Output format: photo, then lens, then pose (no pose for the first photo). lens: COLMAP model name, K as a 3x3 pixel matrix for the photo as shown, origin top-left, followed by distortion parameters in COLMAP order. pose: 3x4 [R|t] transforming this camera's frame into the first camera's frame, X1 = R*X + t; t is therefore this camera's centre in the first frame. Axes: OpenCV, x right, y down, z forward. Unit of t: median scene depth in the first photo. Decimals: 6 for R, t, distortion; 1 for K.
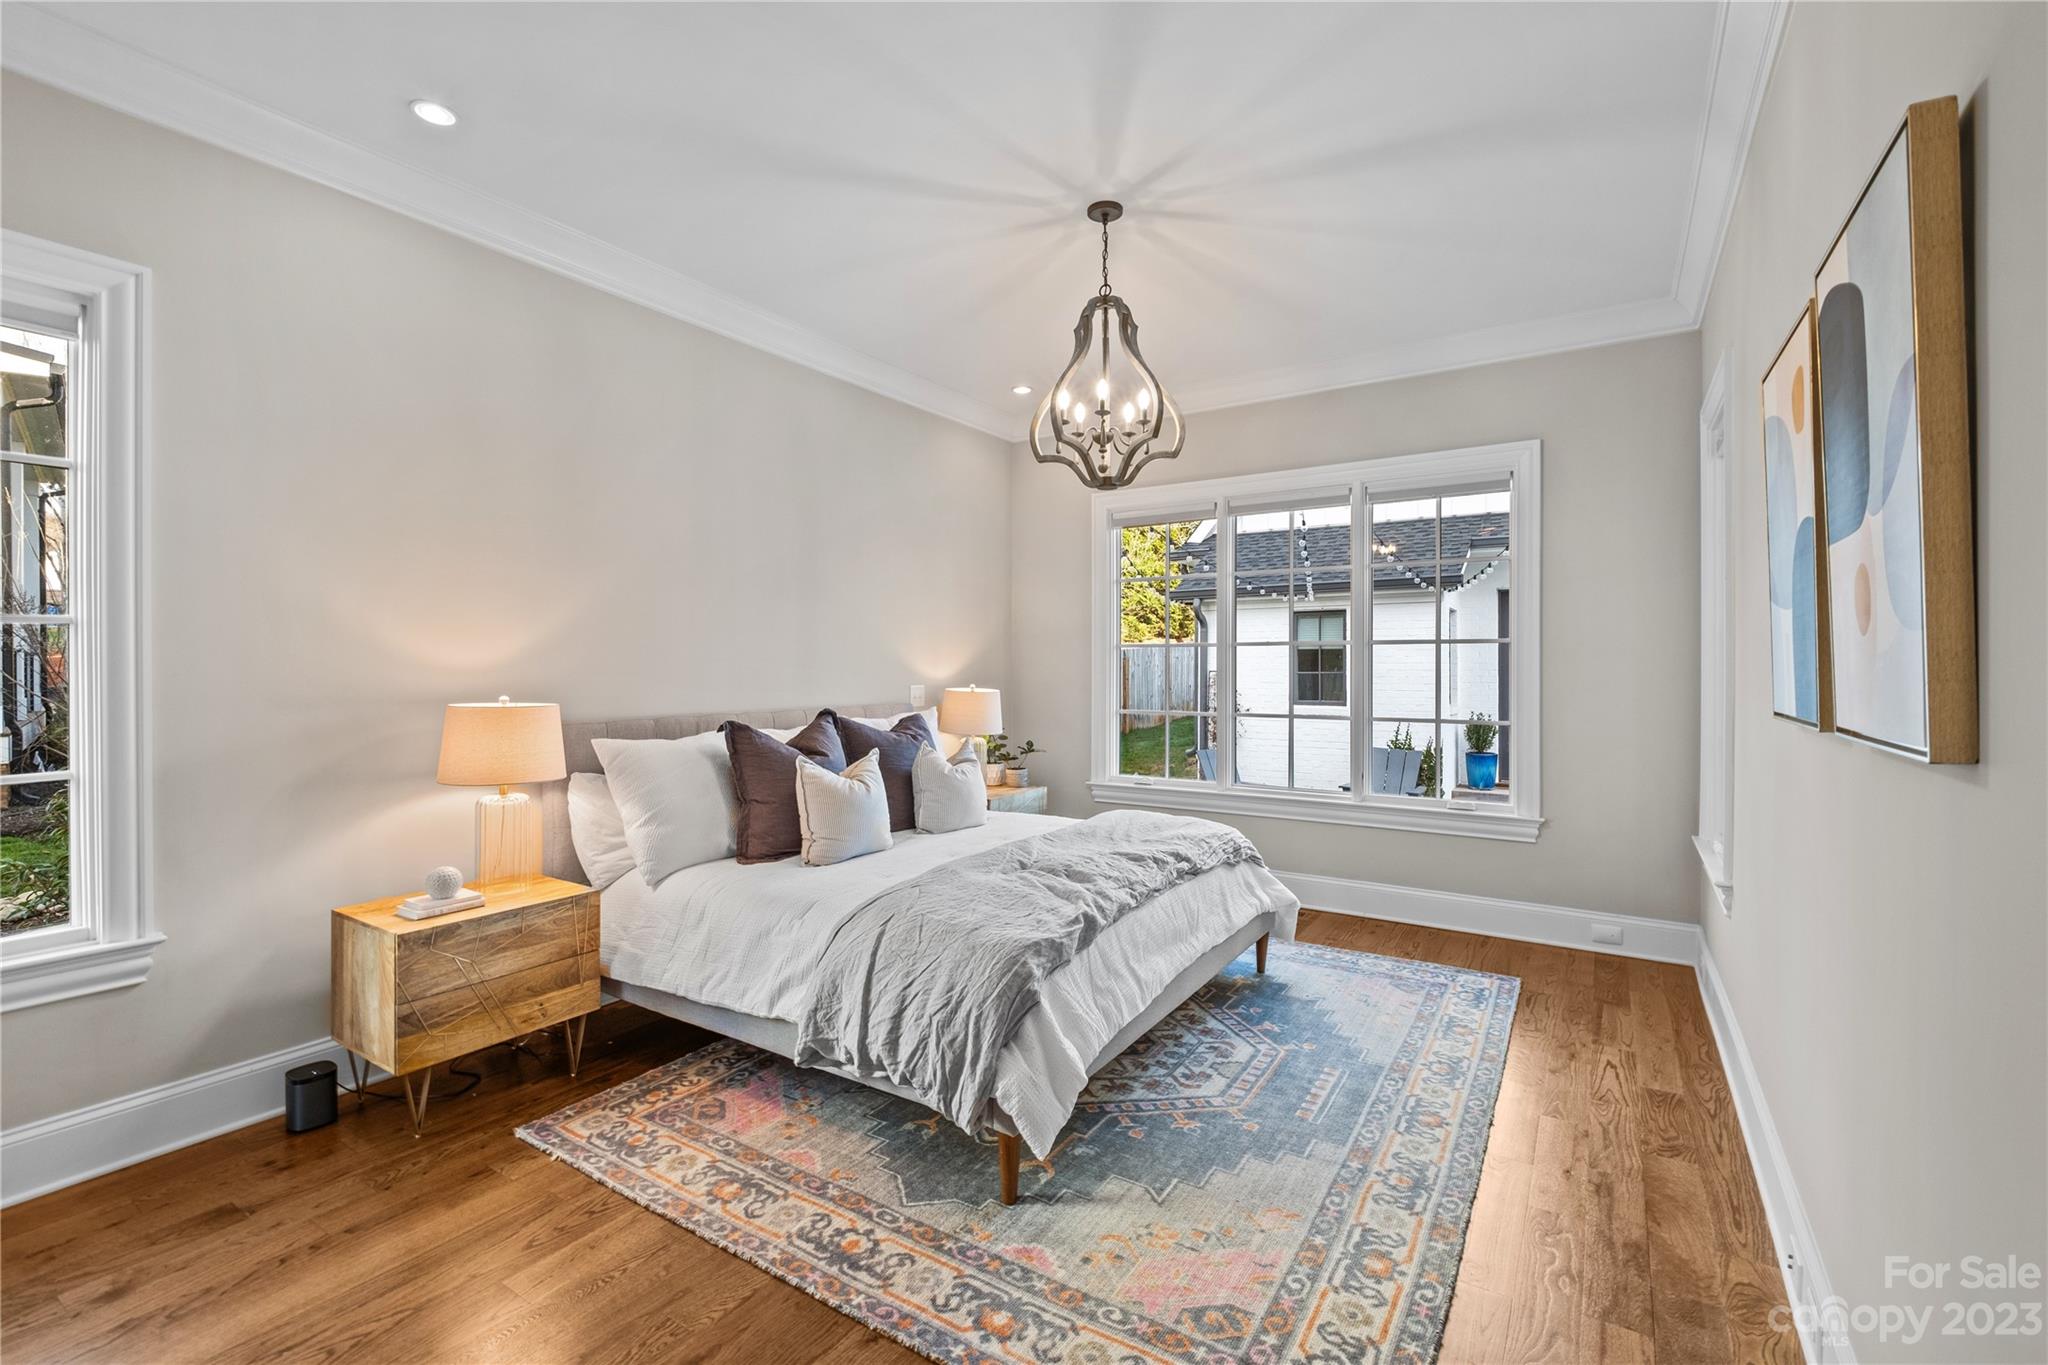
lens RADIAL K [[890.4, 0, 1012.5], [0, 890.4, 670.7], [0, 0, 1]] dist [-0.002446, -0.000288]
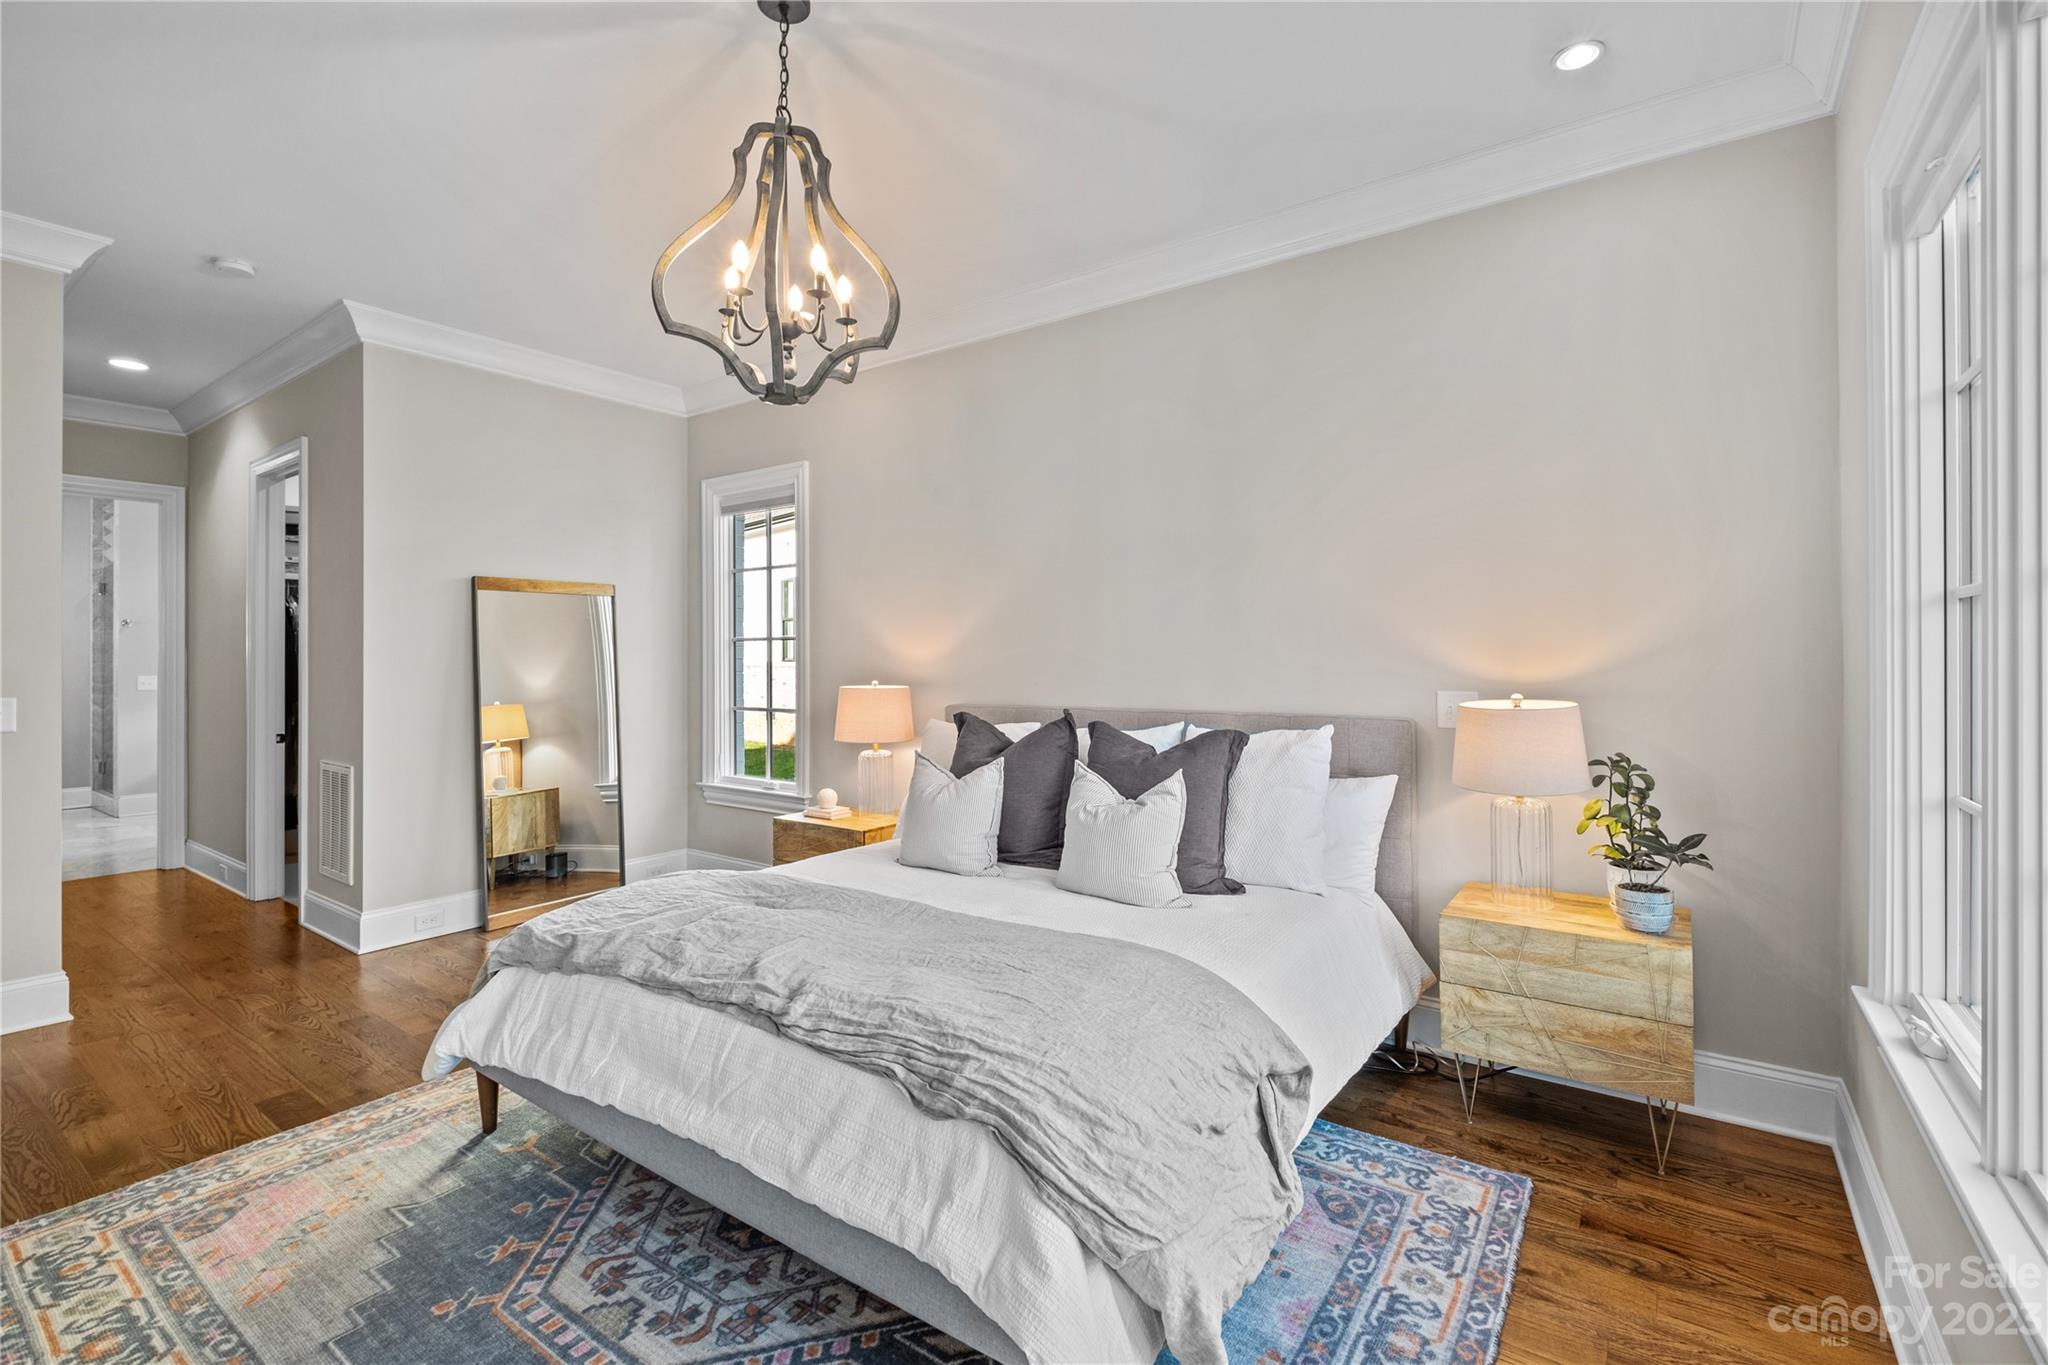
lens RADIAL K [[890.4, 0, 1011.4], [0, 890.4, 666.3], [0, 0, 1]] dist [-0.002446, -0.000288]
pose [[-0.031764, 0.007082, -0.999470, 0.844255], [-0.003250, 0.999969, 0.007189, -0.005527], [0.999490, 0.003477, -0.031740, 1.297045]]
